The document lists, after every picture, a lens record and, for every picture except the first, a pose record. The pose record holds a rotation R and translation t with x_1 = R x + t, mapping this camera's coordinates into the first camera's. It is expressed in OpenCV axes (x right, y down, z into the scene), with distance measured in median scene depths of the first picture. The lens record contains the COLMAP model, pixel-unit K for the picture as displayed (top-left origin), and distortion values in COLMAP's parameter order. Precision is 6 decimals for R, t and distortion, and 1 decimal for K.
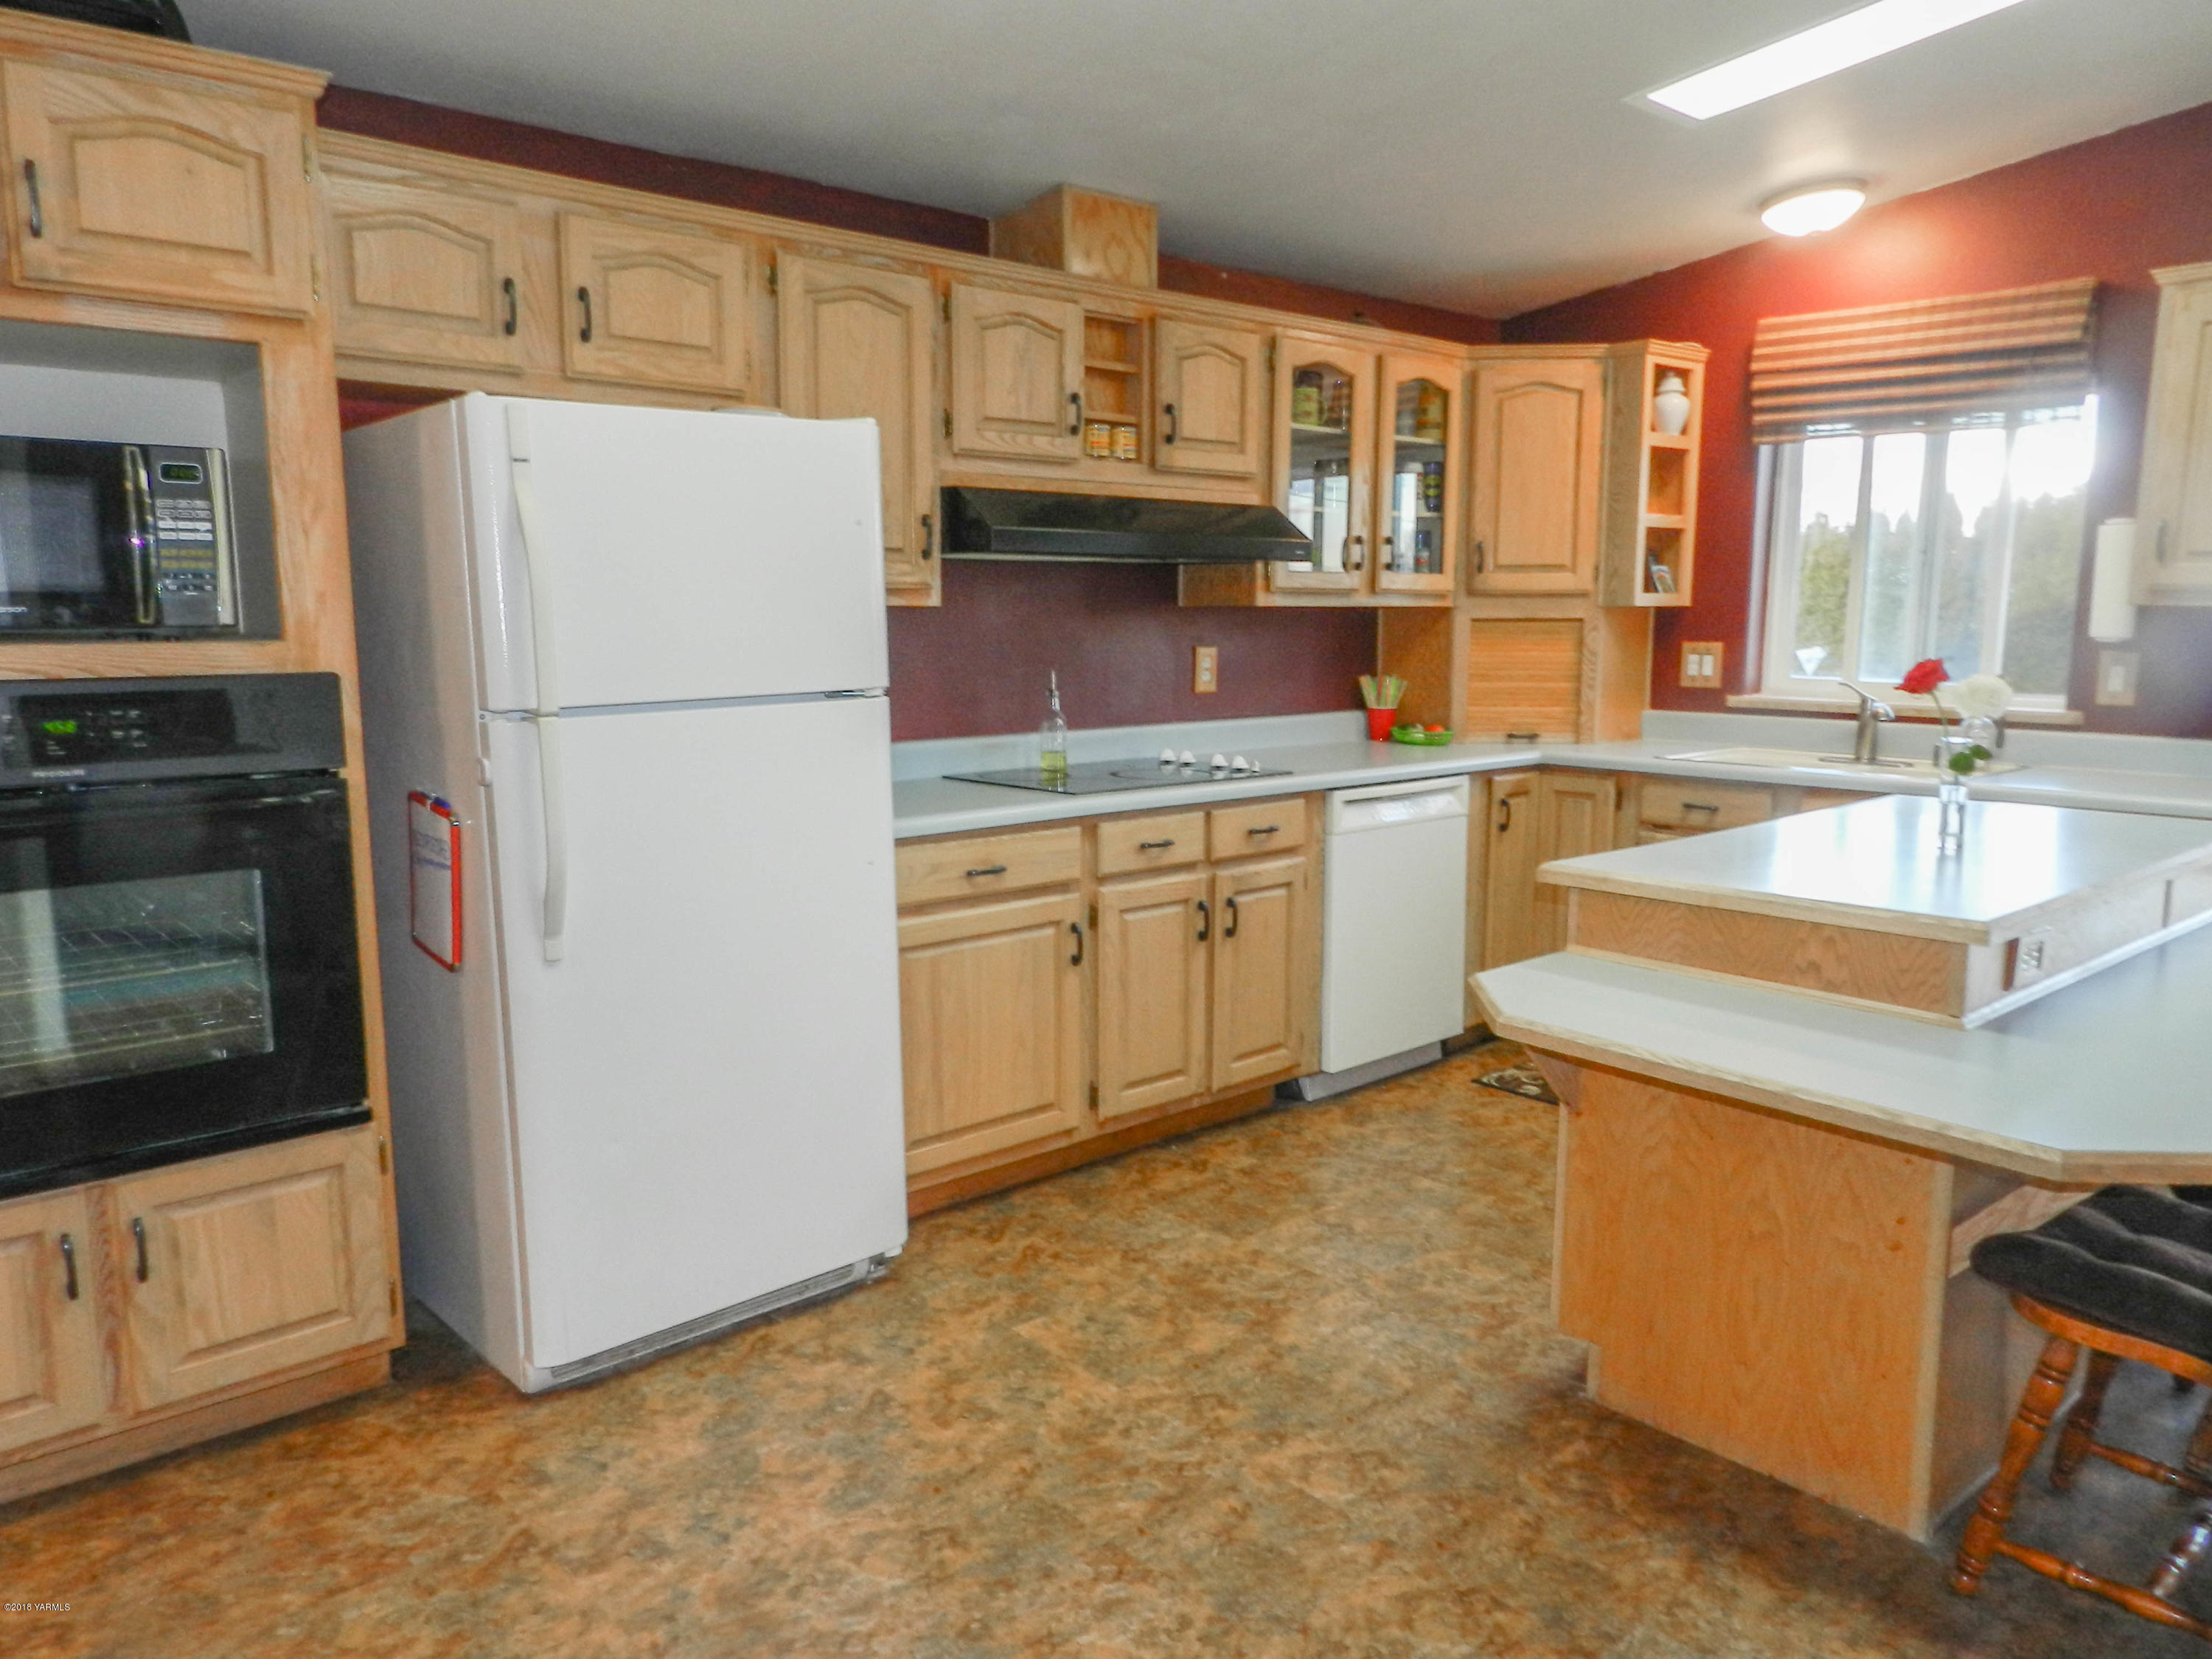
lens RADIAL K [[1565.7, 0, 1106.0], [0, 1565.7, 829.5], [0, 0, 1]] dist [0.022771, -0.003478]
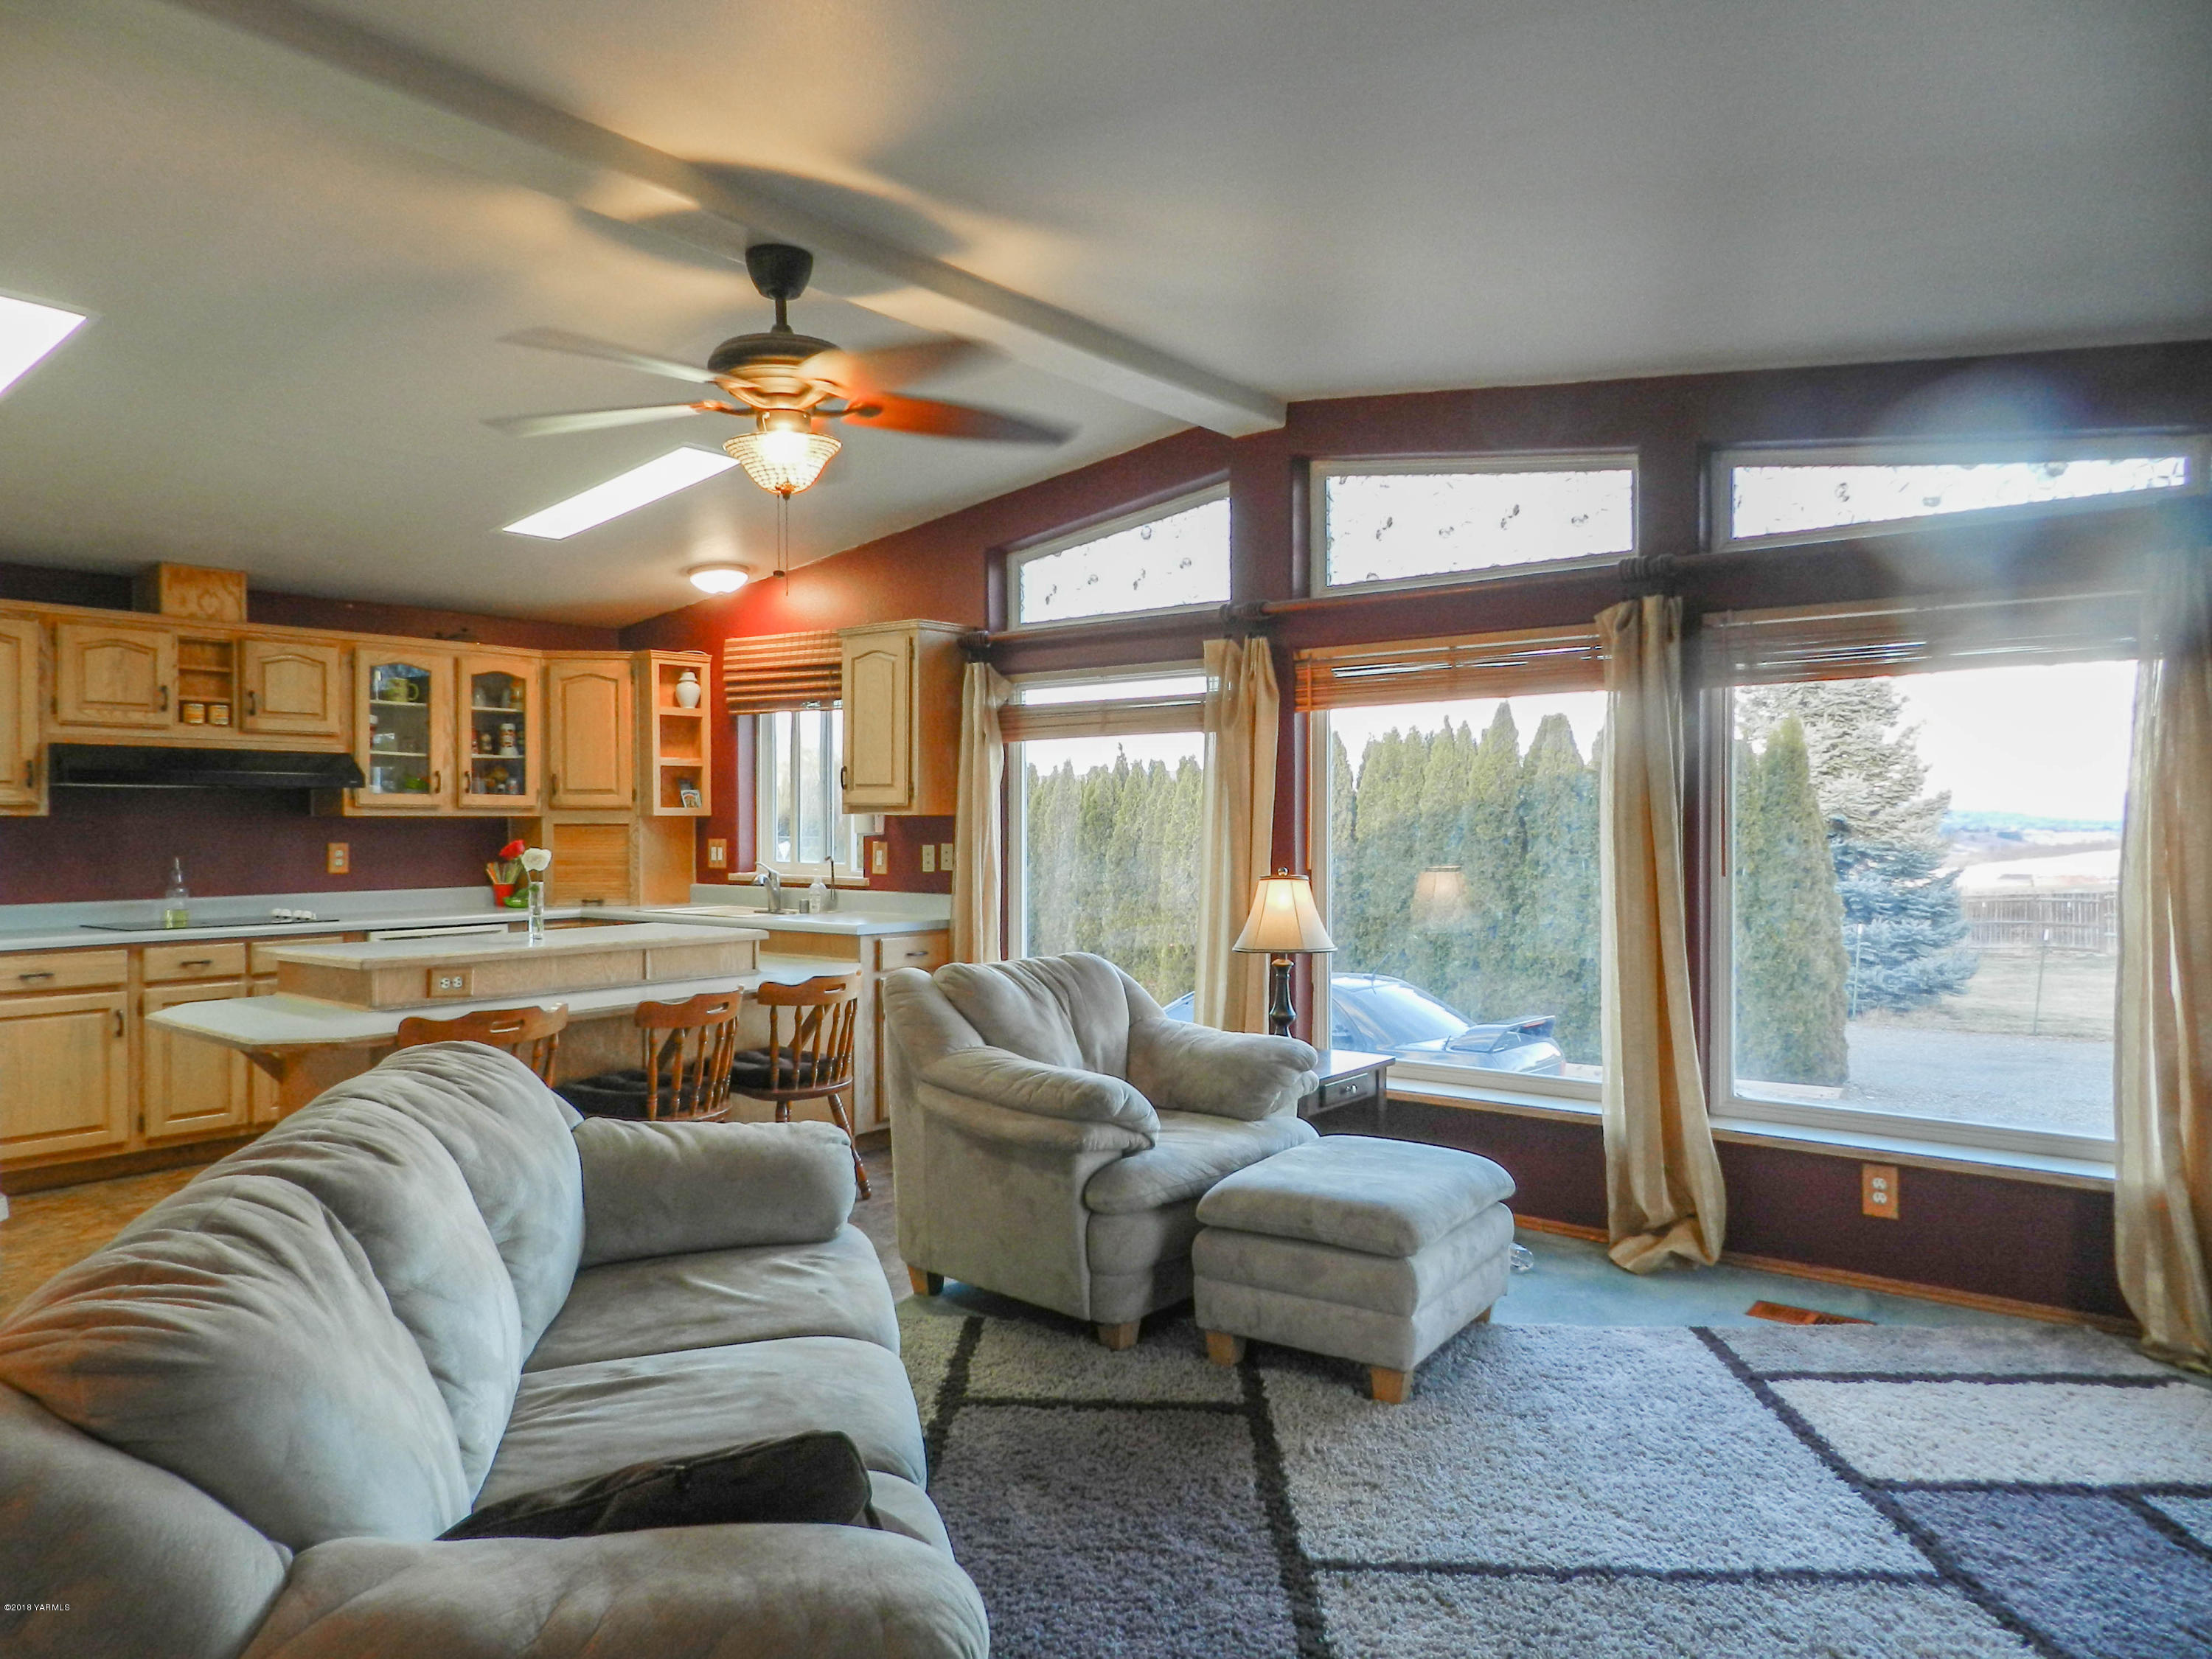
lens RADIAL K [[1488.8, 0, 1108.1], [0, 1488.8, 836.6], [0, 0, 1]] dist [0.015834, -0.004163]
pose [[0.985505, -0.005740, 0.169551, 0.621761], [0.027978, 0.991242, -0.129061, 0.094689], [-0.167326, 0.131934, 0.977034, -0.600719]]
